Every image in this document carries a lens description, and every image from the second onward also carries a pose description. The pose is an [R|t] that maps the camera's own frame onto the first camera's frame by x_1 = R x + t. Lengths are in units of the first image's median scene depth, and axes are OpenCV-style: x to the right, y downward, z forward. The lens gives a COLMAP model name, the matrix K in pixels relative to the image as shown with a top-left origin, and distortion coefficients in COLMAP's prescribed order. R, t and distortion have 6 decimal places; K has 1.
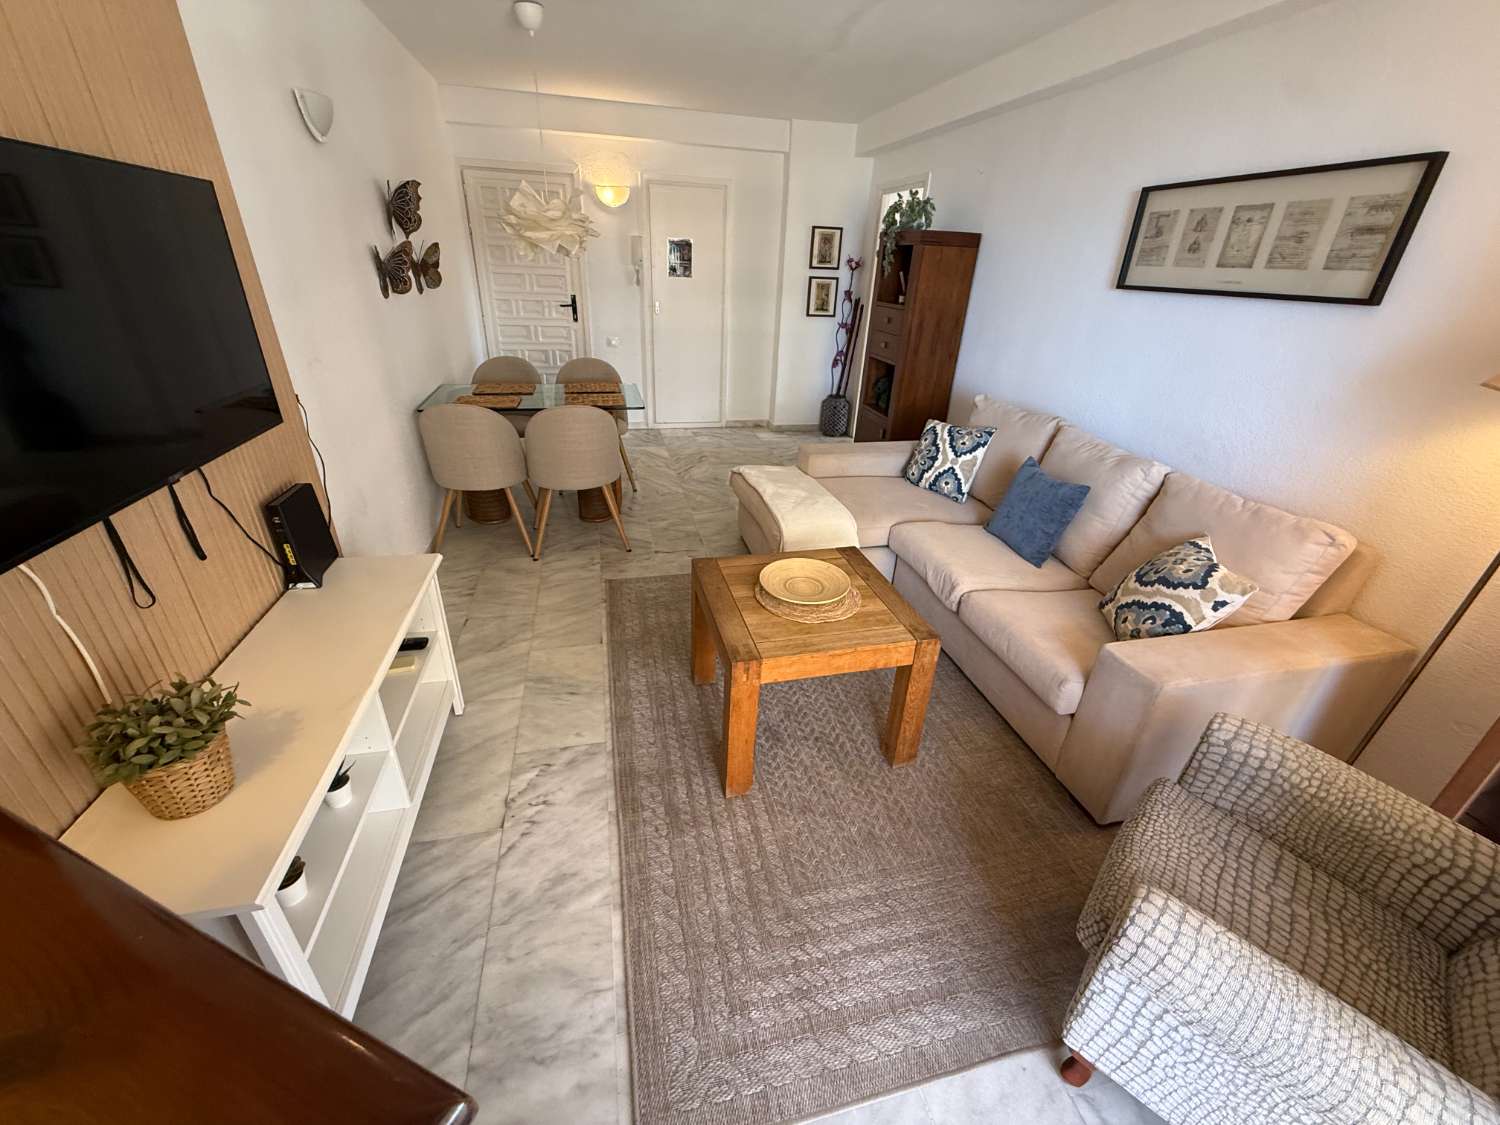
lens RADIAL K [[600.1, 0, 744.7], [0, 600.1, 562.0], [0, 0, 1]] dist [-0.001141, 0.000418]
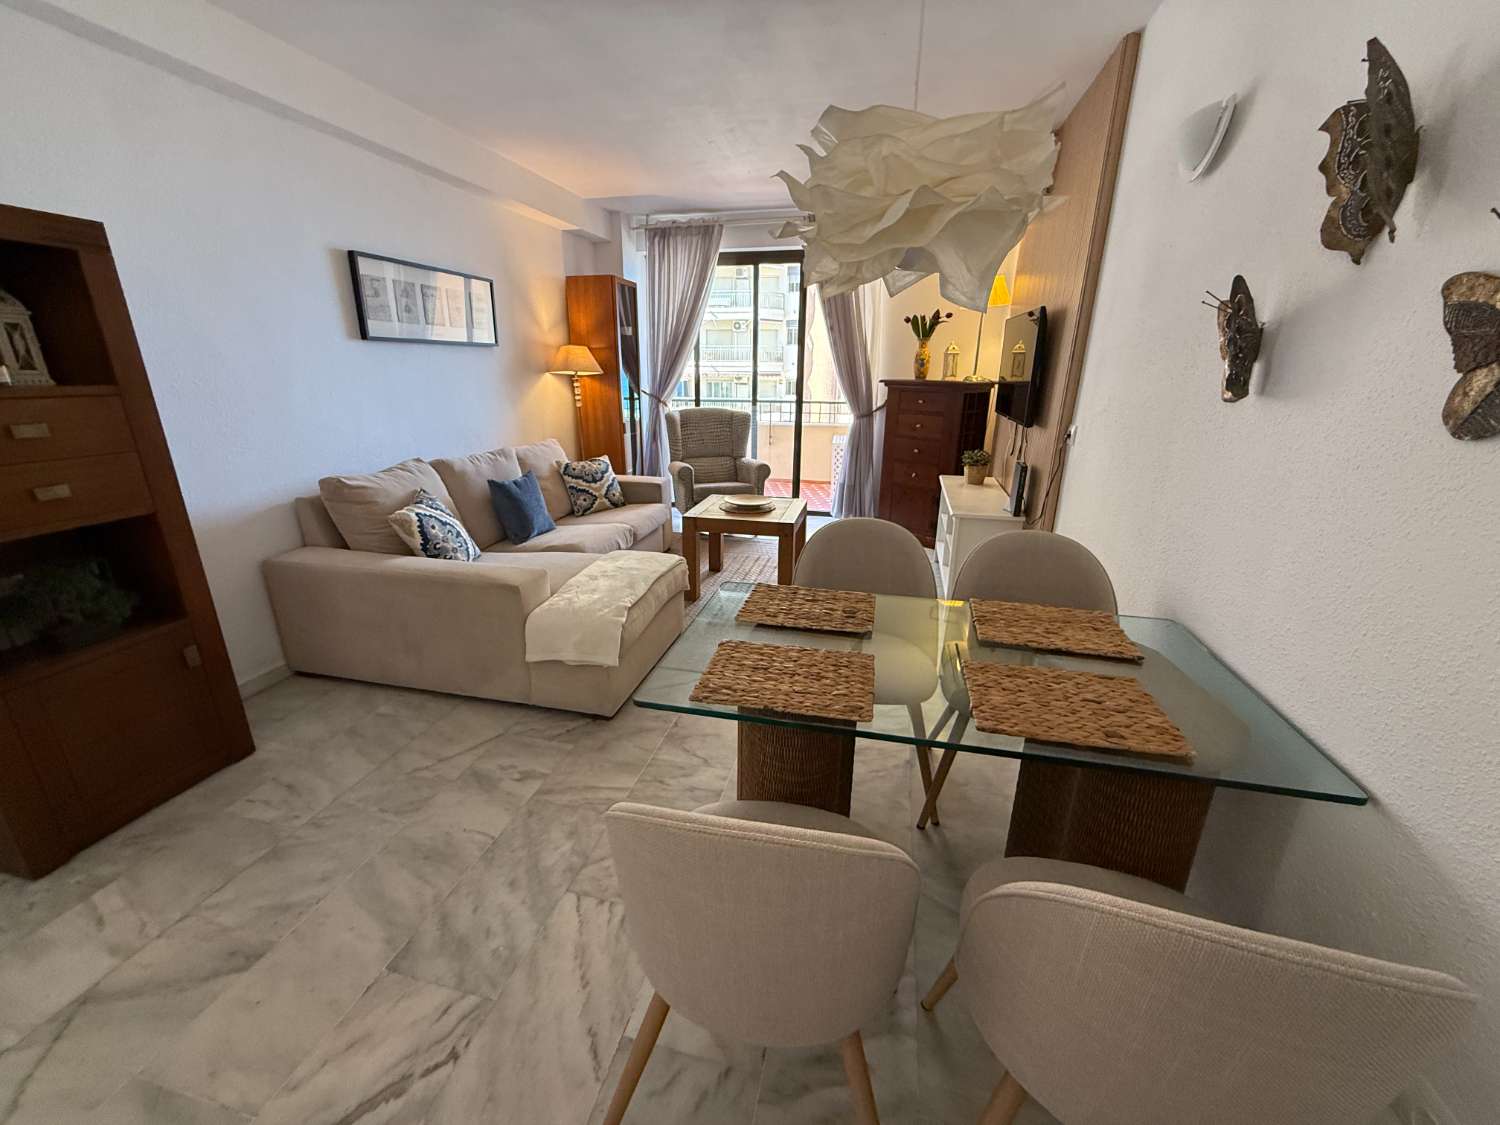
lens RADIAL K [[600.1, 0, 743.8], [0, 600.1, 562.2], [0, 0, 1]] dist [-0.001141, 0.000418]
pose [[-0.891102, -0.182604, 0.415444, -0.505406], [0.166930, 0.719386, 0.674253, -0.791925], [-0.421986, 0.670179, -0.610564, 1.660750]]
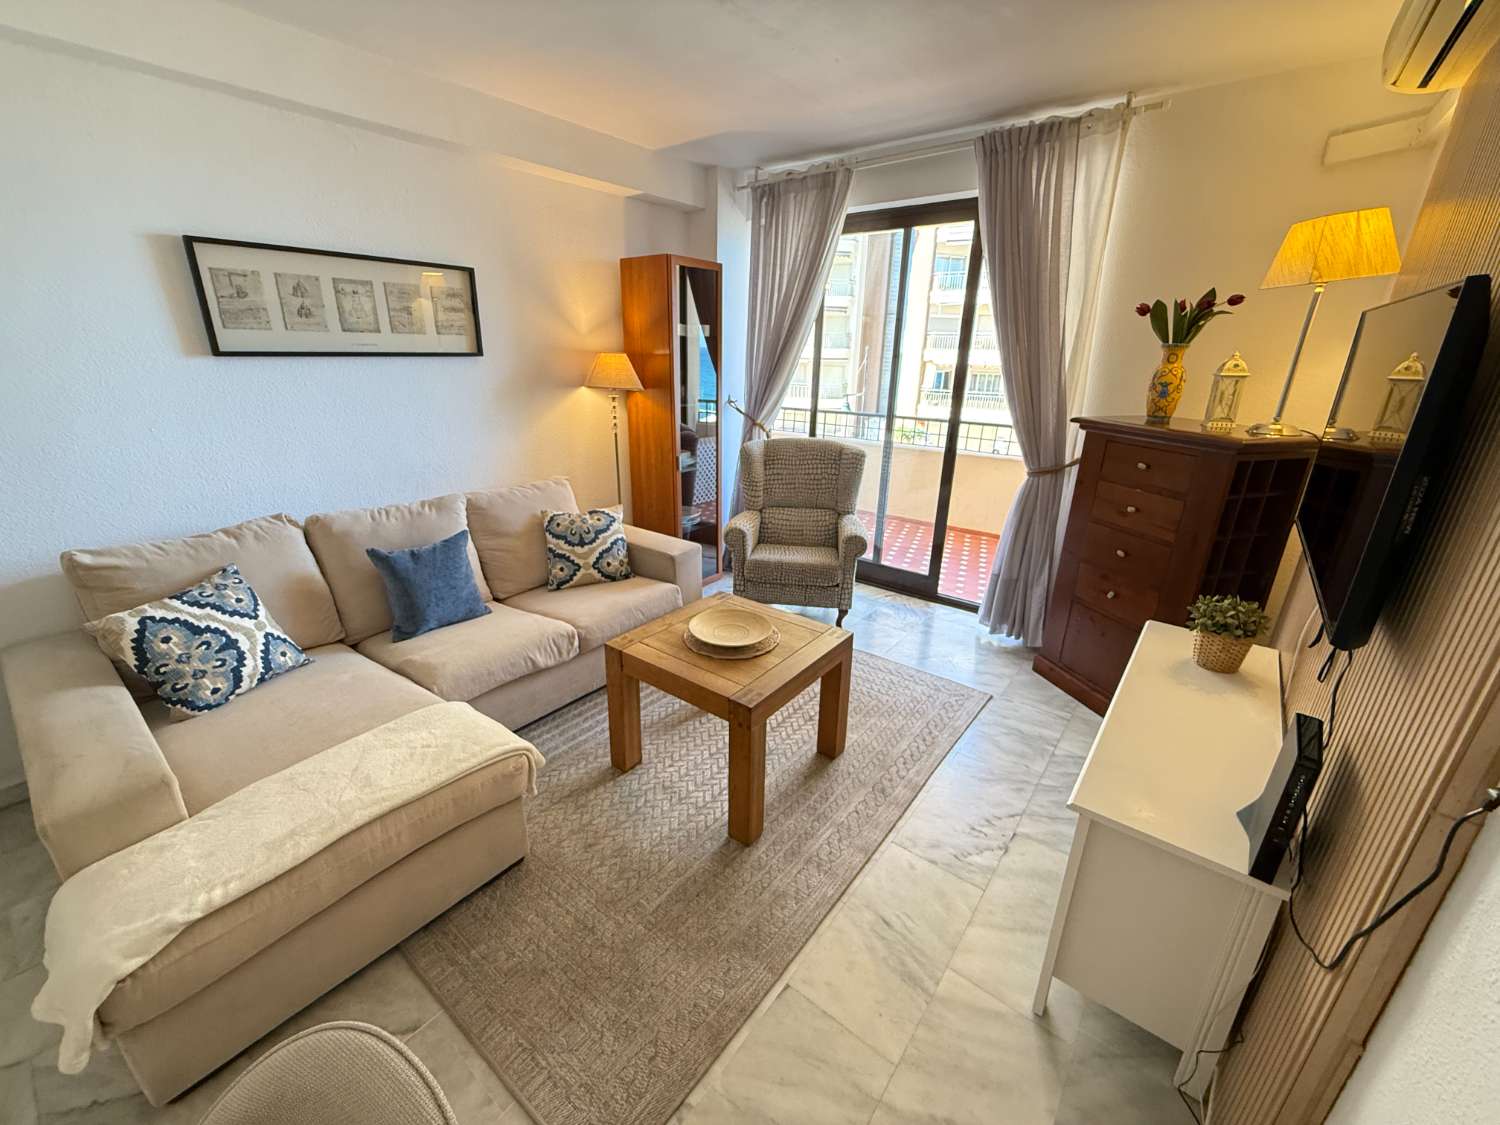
lens RADIAL K [[600.1, 0, 743.6], [0, 600.1, 562.7], [0, 0, 1]] dist [-0.001141, 0.000418]
pose [[-0.620123, -0.308746, 0.721196, -0.486837], [0.316771, 0.742481, 0.590235, -0.507401], [-0.717707, 0.594473, -0.362628, 0.961649]]
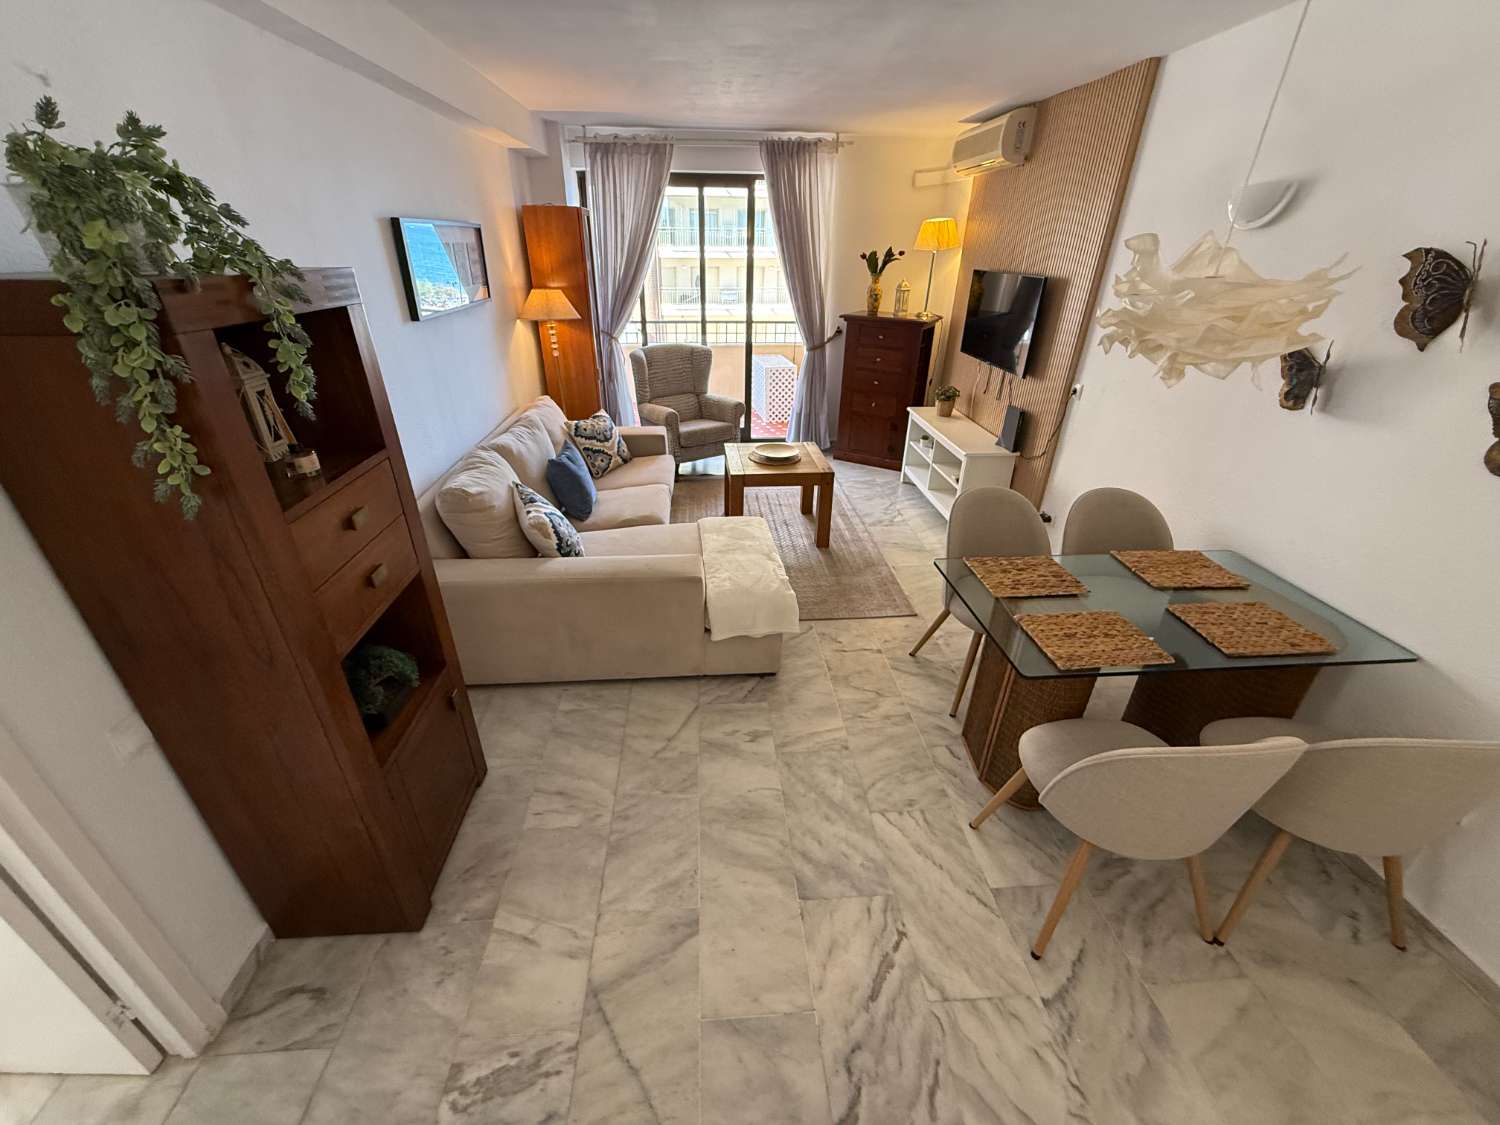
lens RADIAL K [[600.1, 0, 744.6], [0, 600.1, 563.1], [0, 0, 1]] dist [-0.001141, 0.000418]
pose [[-0.986361, -0.117086, 0.115688, -0.050717], [0.027469, 0.575898, 0.817060, -1.016918], [-0.162291, 0.809094, -0.564826, 1.795744]]
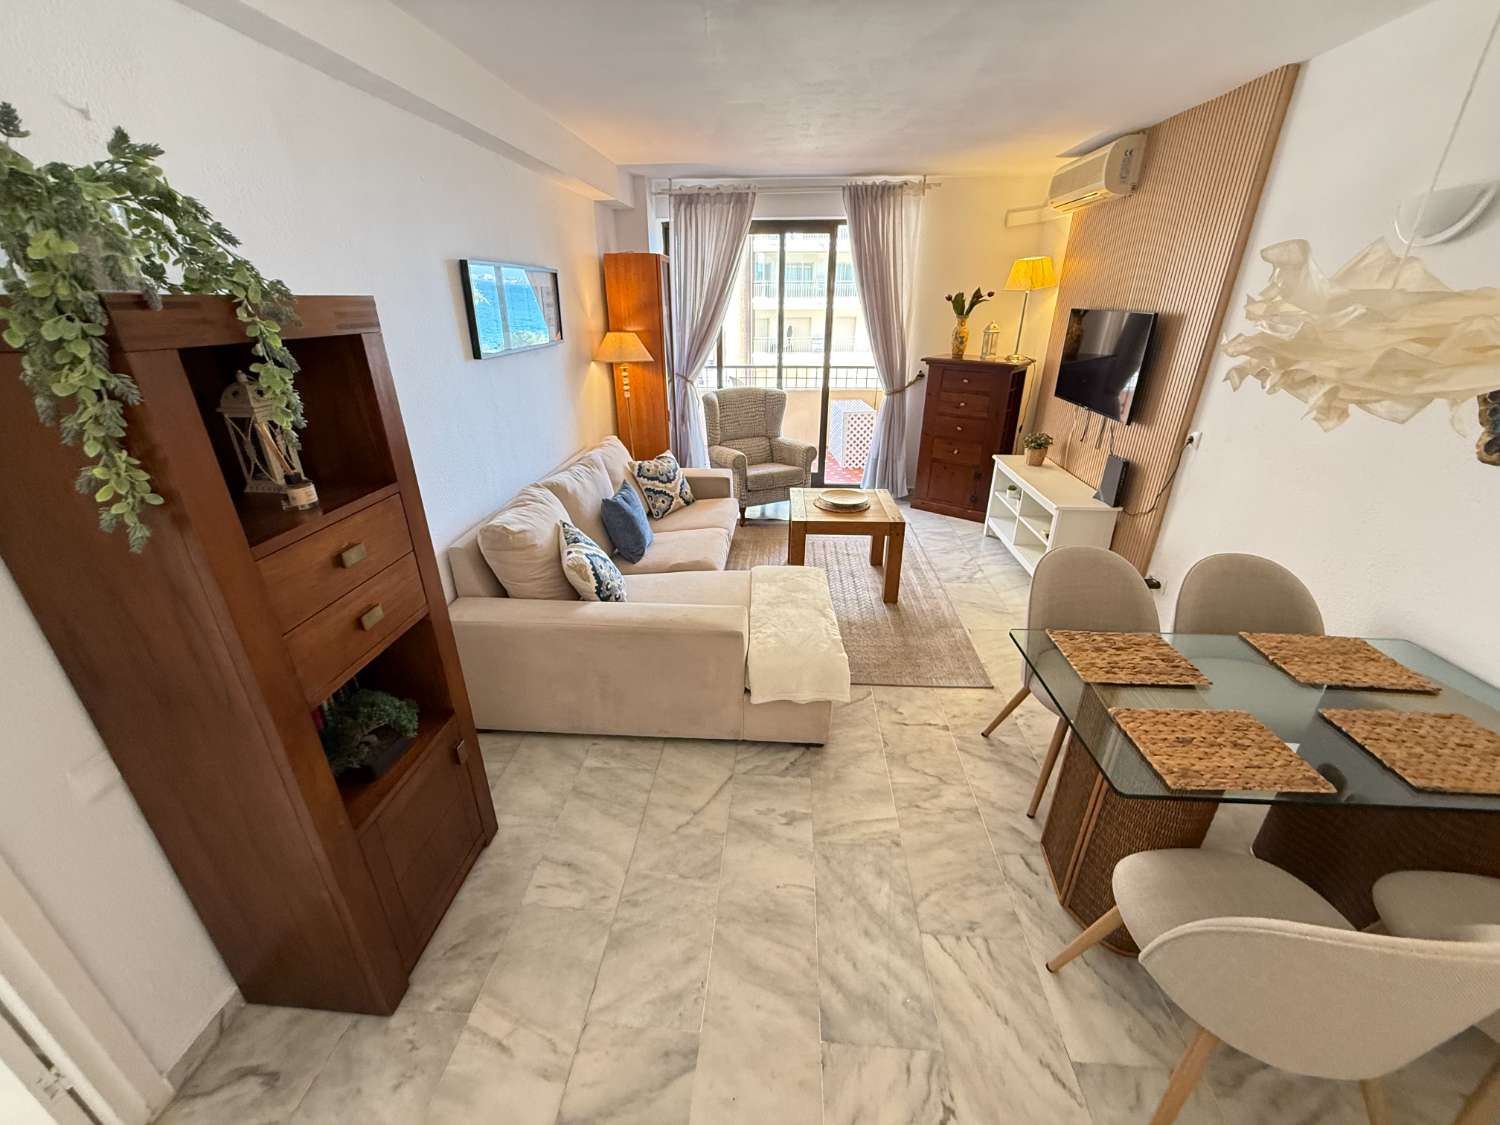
lens RADIAL K [[600.1, 0, 744.2], [0, 600.1, 562.5], [0, 0, 1]] dist [-0.001141, 0.000418]
pose [[-0.954260, -0.152187, 0.257345, -0.084527], [0.104348, 0.637093, 0.763691, -0.954526], [-0.280177, 0.755613, -0.592072, 1.724950]]
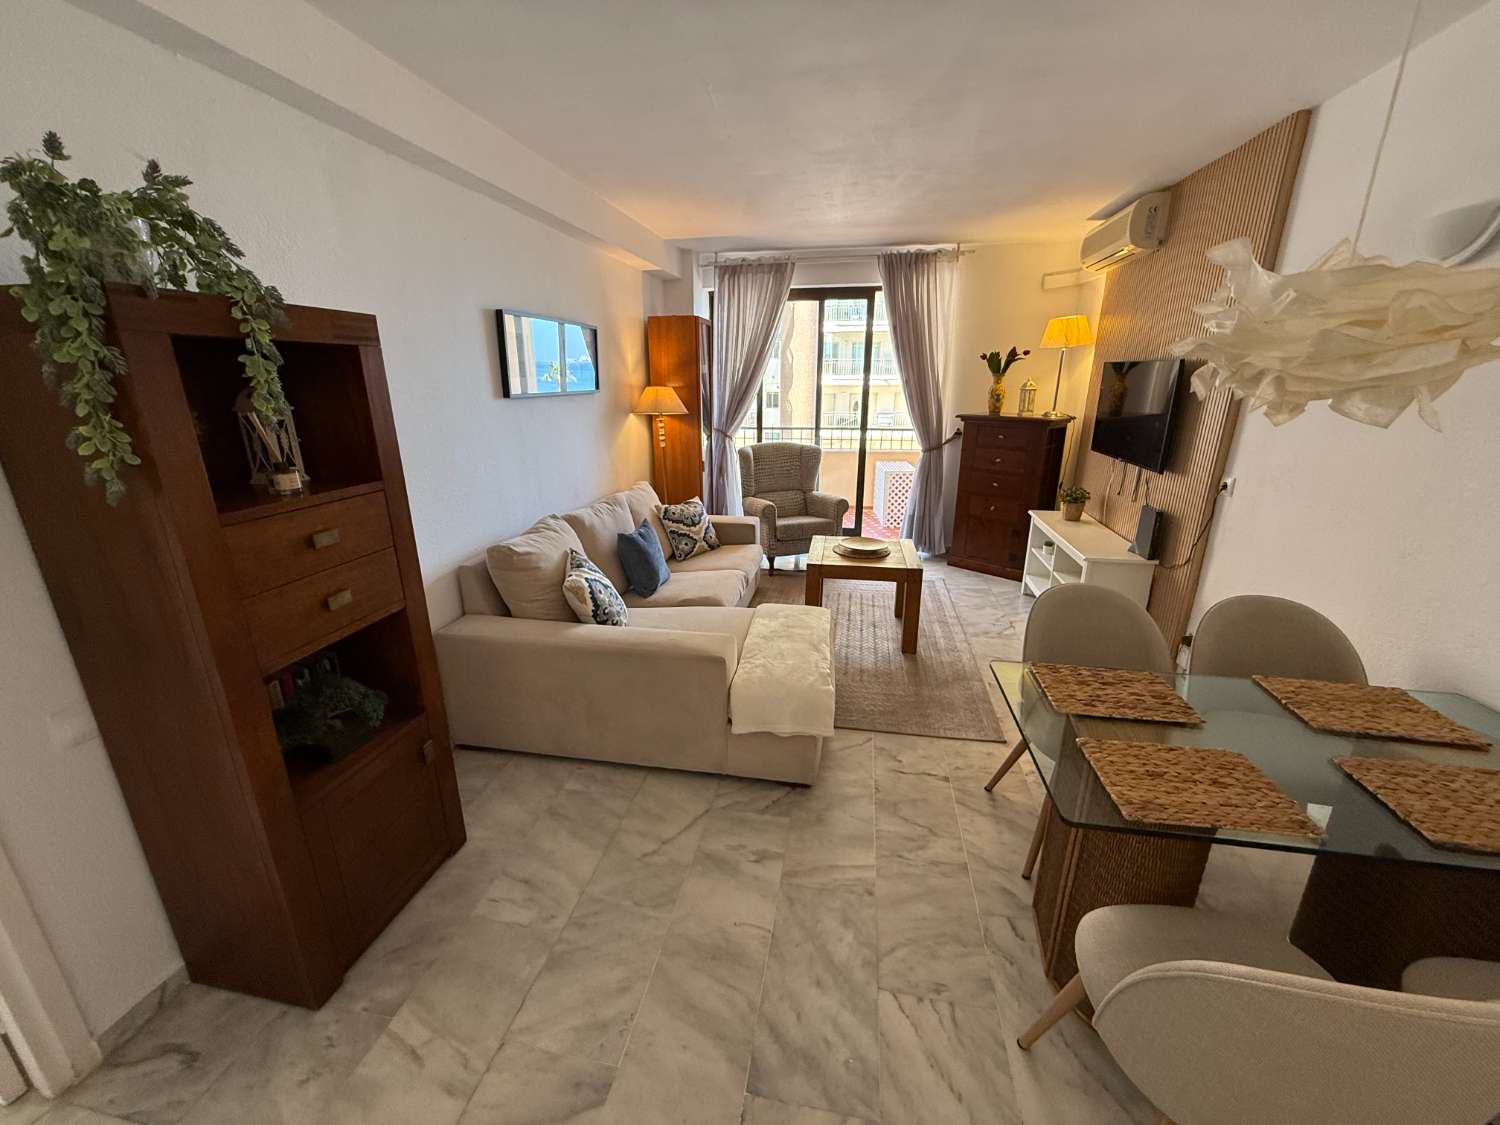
lens RADIAL K [[600.1, 0, 743.9], [0, 600.1, 561.9], [0, 0, 1]] dist [-0.001141, 0.000418]
pose [[-0.913789, -0.153367, 0.376123, -0.196652], [0.154039, 0.725968, 0.670255, -0.900672], [-0.375848, 0.670409, -0.639757, 1.734737]]
